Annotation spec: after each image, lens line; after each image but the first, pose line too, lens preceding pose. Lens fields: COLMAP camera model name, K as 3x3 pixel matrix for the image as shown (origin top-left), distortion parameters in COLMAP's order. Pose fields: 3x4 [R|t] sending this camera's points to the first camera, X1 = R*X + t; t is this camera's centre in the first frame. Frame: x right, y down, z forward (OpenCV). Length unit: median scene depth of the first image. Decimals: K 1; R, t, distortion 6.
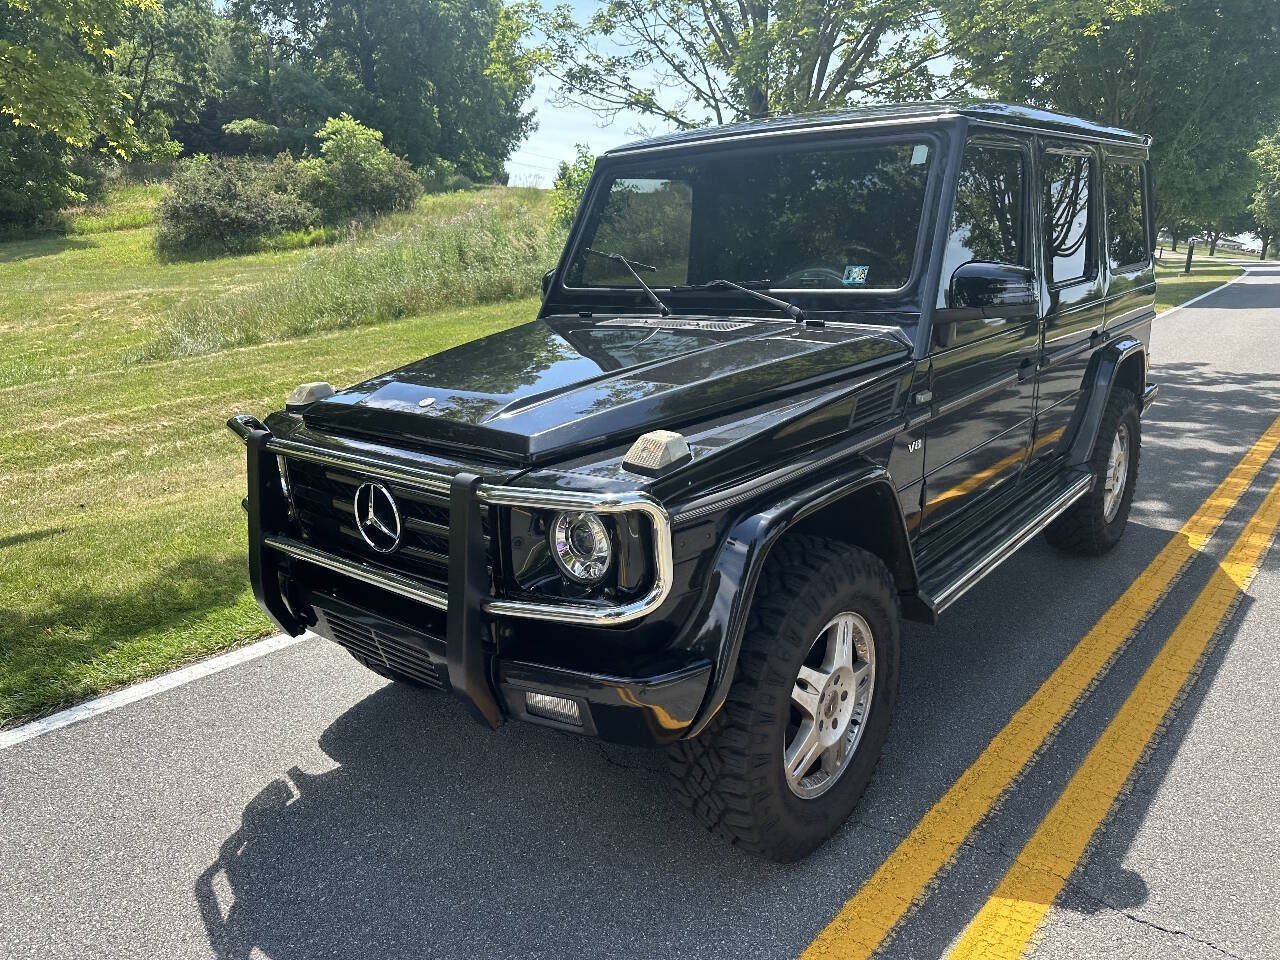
lens RADIAL K [[923.4, 0, 640.8], [0, 923.4, 475.8], [0, 0, 1]] dist [-0.011309, -0.002943]
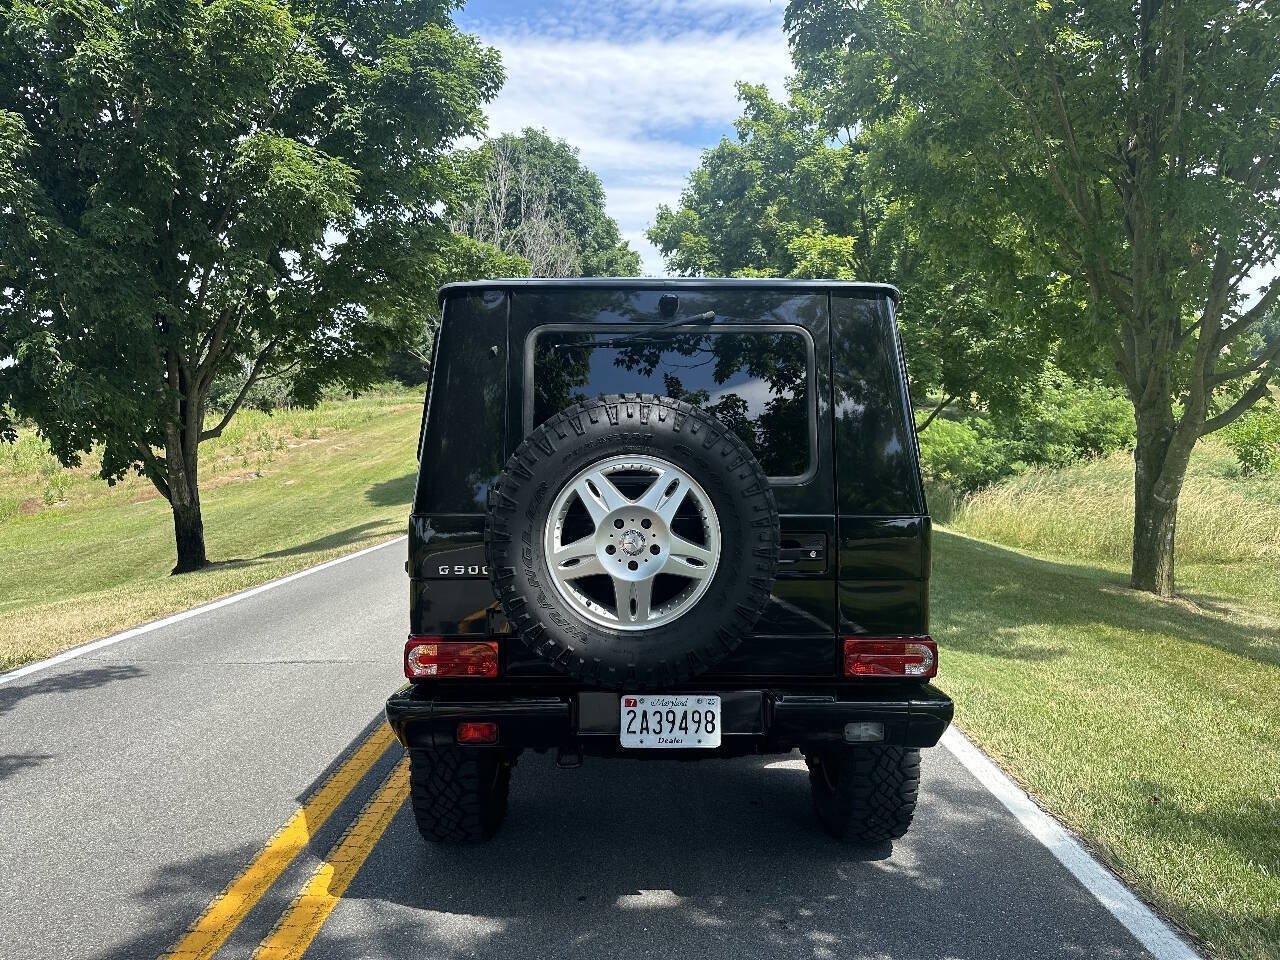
lens RADIAL K [[910.7, 0, 641.0], [0, 910.7, 491.0], [0, 0, 1]] dist [0.044611, -0.077444]
pose [[-0.763522, 0.060022, -0.642987, 0.148586], [-0.144369, 0.954607, 0.260544, -0.071324], [0.629438, 0.291758, -0.720198, 0.273454]]
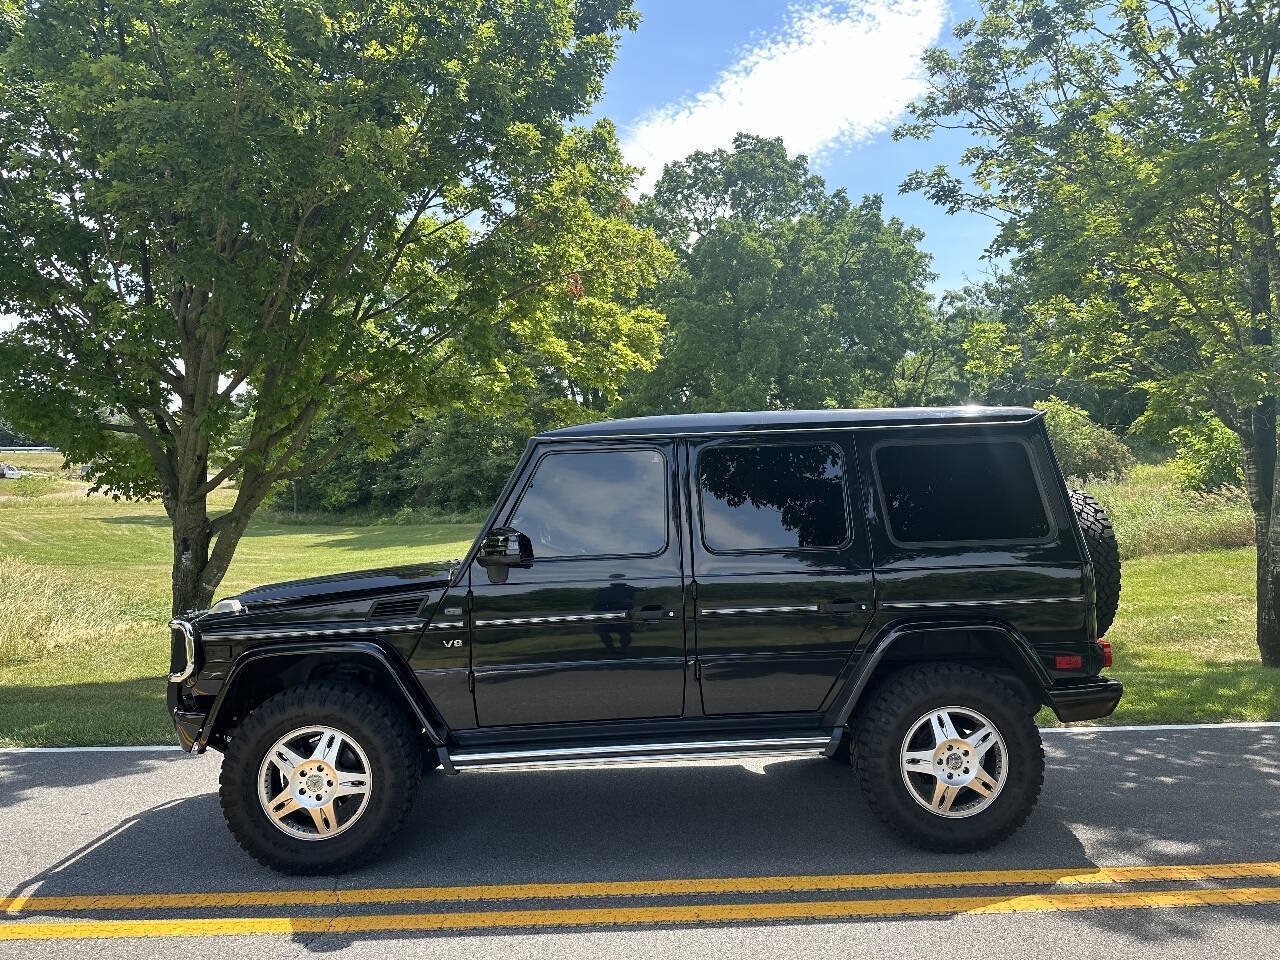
lens RADIAL K [[905.0, 0, 640.0], [0, 905.0, 480.0], [0, 0, 1]] dist [-0.005160, 0.001631]
pose [[0.663172, -0.025063, -0.748047, 0.168226], [-0.186092, 0.962534, -0.197227, -0.006283], [0.724964, 0.270002, 0.633662, 0.021549]]
